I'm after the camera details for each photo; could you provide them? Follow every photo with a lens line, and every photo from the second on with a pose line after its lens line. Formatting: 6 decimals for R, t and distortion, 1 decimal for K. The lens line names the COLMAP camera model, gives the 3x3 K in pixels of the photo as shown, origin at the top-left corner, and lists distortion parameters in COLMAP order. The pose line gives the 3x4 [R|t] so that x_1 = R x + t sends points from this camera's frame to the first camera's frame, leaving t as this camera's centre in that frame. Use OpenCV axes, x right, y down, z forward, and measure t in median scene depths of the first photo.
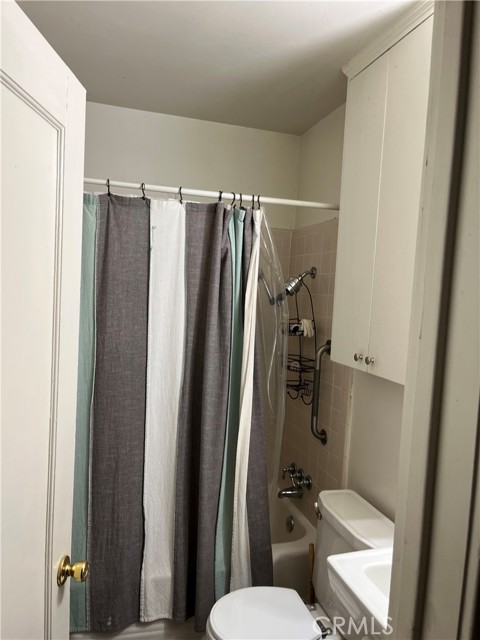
lens RADIAL K [[487.4, 0, 240.0], [0, 487.4, 320.0], [0, 0, 1]] dist [0.080406, -0.109392]
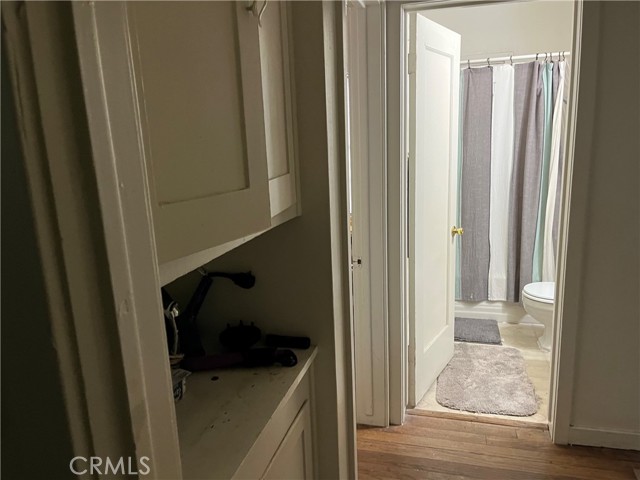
lens RADIAL K [[487.4, 0, 318.9], [0, 487.4, 243.1], [0, 0, 1]] dist [0.080406, -0.109392]
pose [[0.852716, 0.026900, -0.521682, 0.221660], [0.055440, 0.988373, 0.141584, 0.093976], [0.519425, -0.149653, 0.841310, -0.890517]]
